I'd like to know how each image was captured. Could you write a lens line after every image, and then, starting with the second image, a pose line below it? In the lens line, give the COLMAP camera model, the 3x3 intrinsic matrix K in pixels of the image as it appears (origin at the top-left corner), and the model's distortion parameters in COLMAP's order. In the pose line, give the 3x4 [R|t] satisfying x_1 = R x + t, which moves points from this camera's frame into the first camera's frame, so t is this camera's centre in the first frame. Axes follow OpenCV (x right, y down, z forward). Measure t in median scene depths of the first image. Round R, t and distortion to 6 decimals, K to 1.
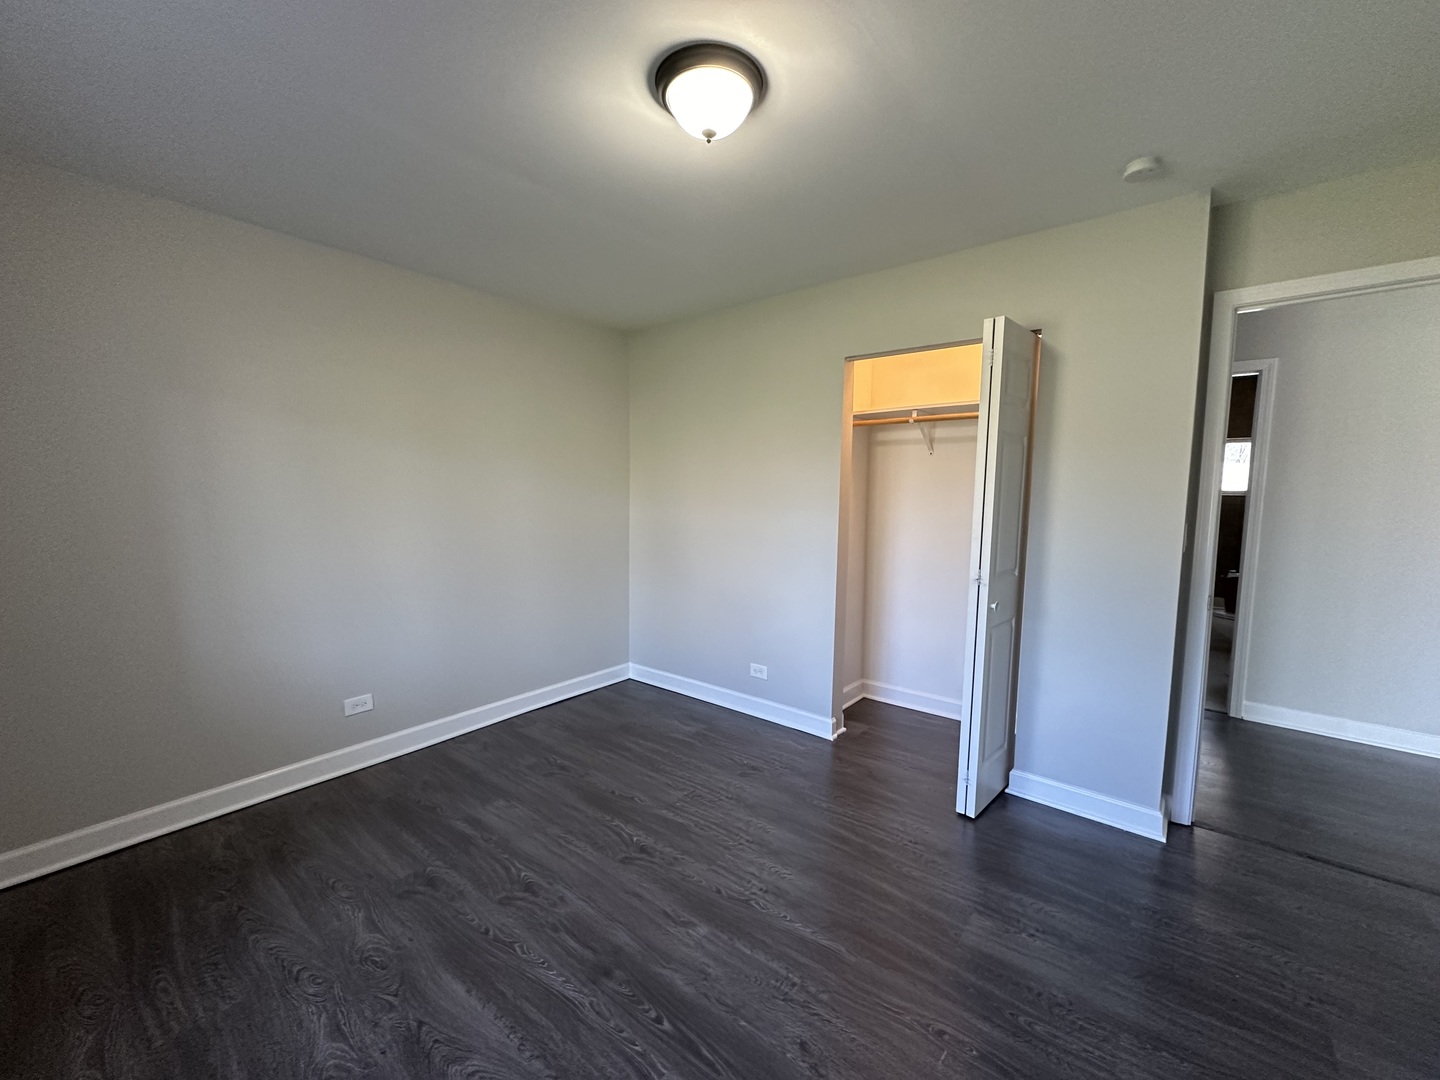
lens RADIAL K [[572.2, 0, 721.5], [0, 572.2, 537.3], [0, 0, 1]] dist [-0.001246, -0.000082]
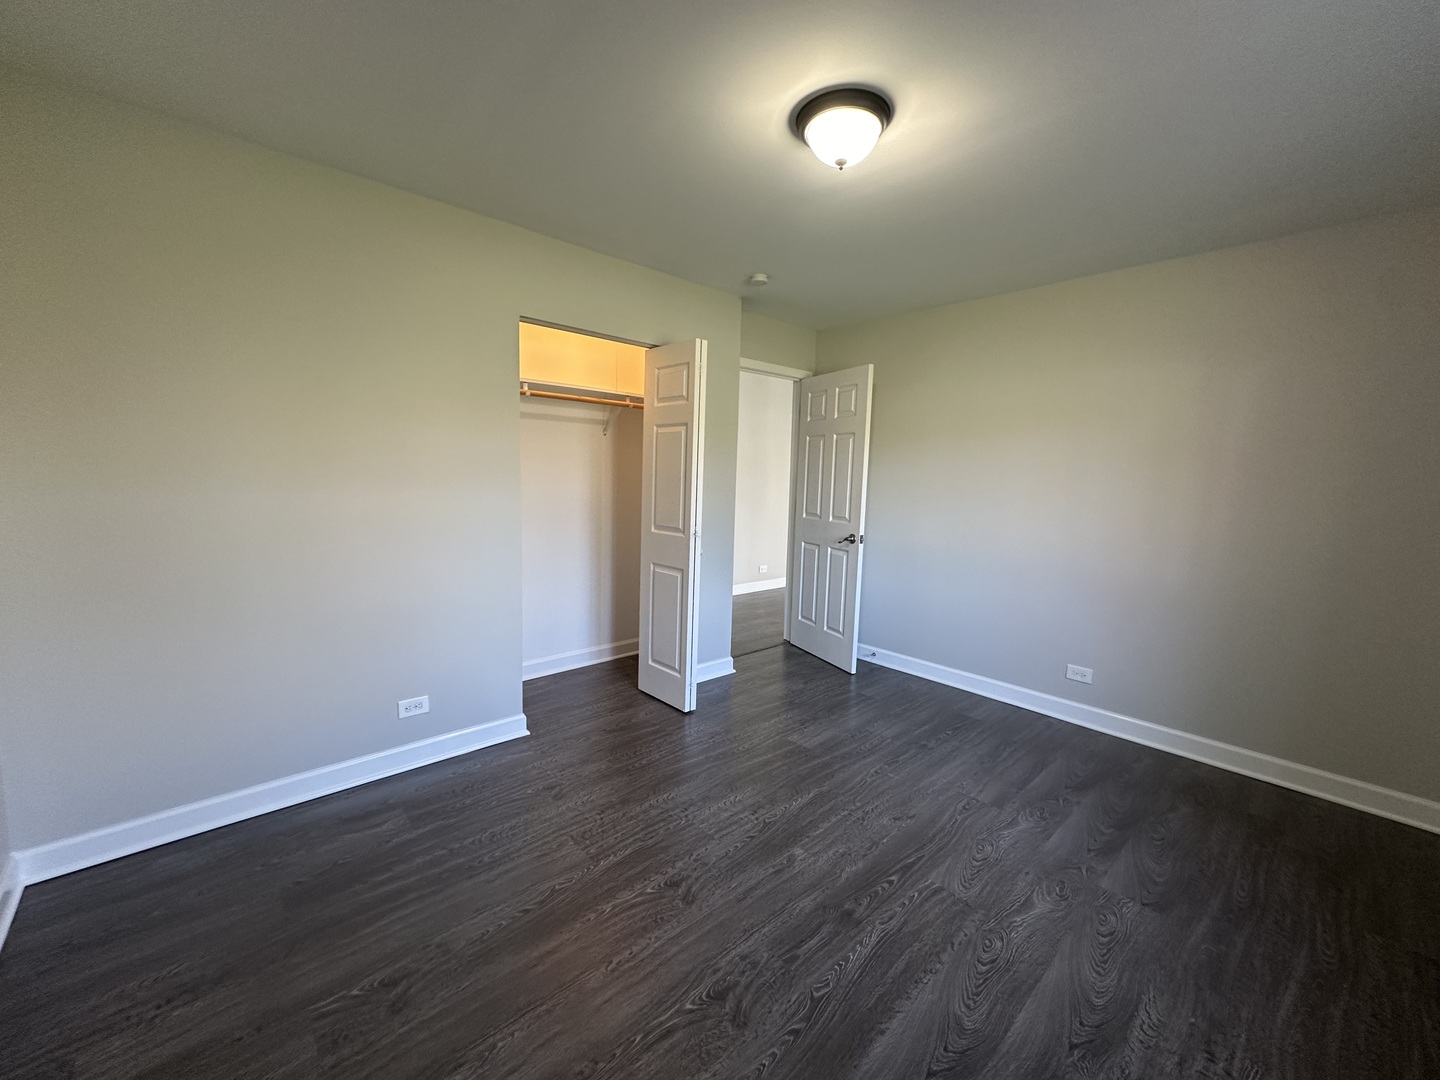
lens RADIAL K [[572.2, 0, 717.3], [0, 572.2, 535.6], [0, 0, 1]] dist [-0.001246, -0.000082]
pose [[0.152273, -0.106439, 0.982590, -1.129842], [0.059935, 0.993349, 0.098316, -0.066828], [-0.986520, 0.043921, 0.157639, 0.958968]]
